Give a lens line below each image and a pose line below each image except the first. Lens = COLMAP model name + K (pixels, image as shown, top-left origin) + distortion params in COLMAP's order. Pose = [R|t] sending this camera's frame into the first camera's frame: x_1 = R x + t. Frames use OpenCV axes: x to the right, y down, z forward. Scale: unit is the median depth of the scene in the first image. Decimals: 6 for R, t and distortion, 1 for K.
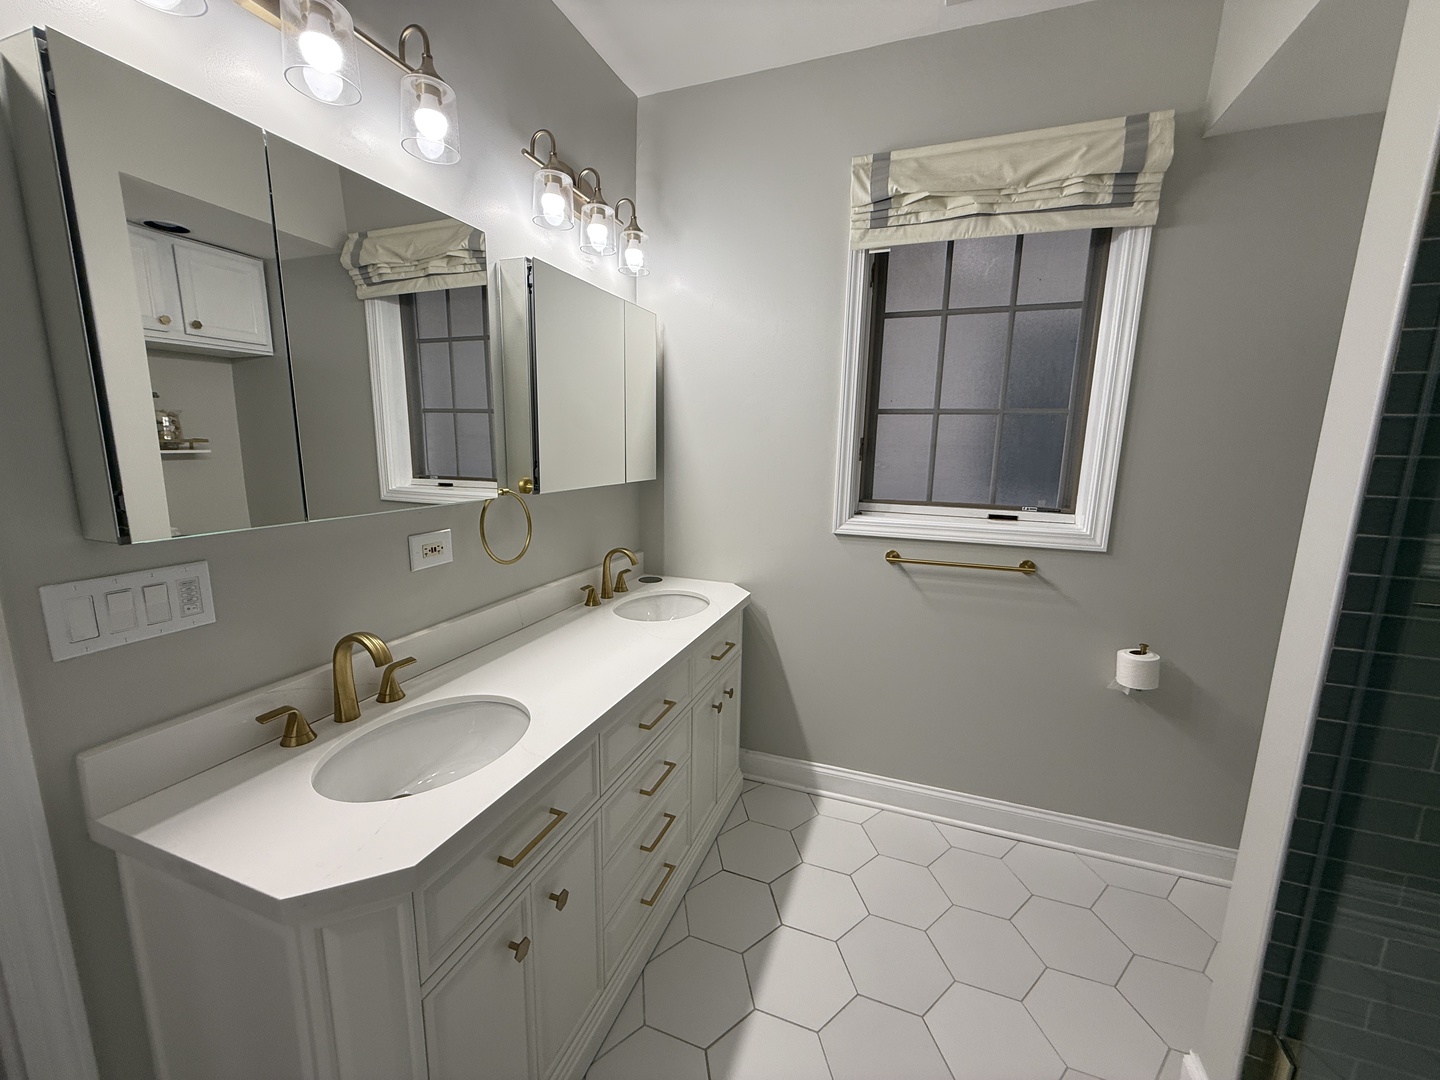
lens RADIAL K [[566.7, 0, 726.2], [0, 566.7, 541.4], [0, 0, 1]] dist [0.000979, 0.000450]
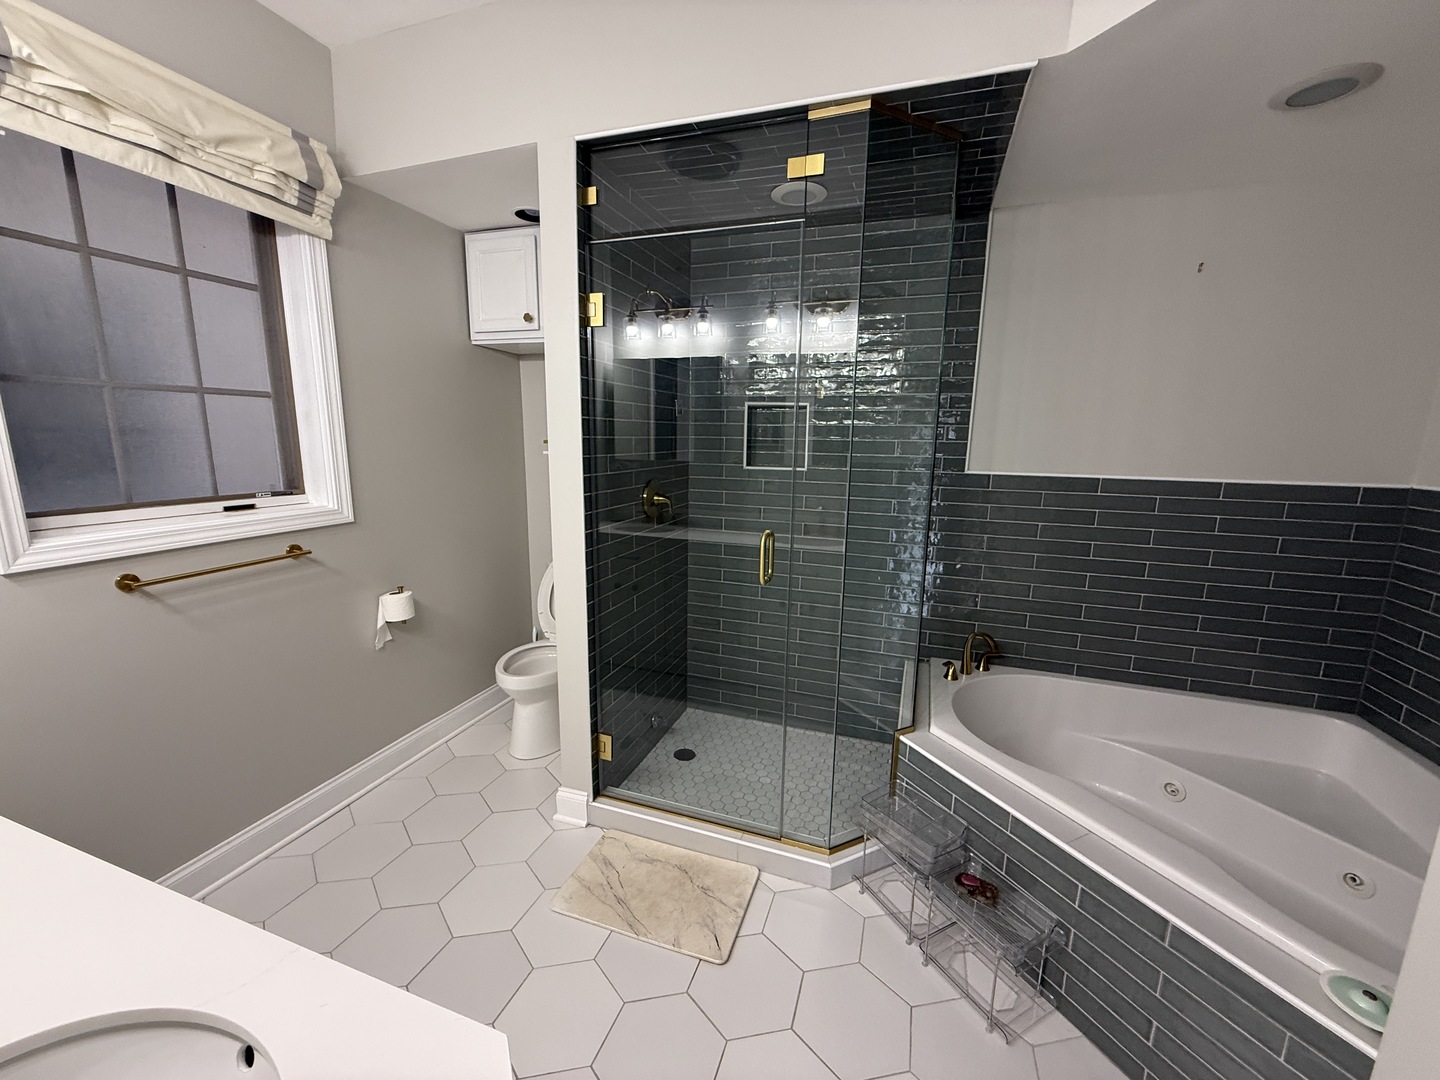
lens RADIAL K [[566.7, 0, 726.2], [0, 566.7, 541.4], [0, 0, 1]] dist [0.000979, 0.000450]
pose [[-0.014870, -0.205849, 0.978471, -0.505340], [0.152035, 0.966735, 0.205690, -0.068393], [-0.988263, 0.151820, 0.016921, 0.250263]]
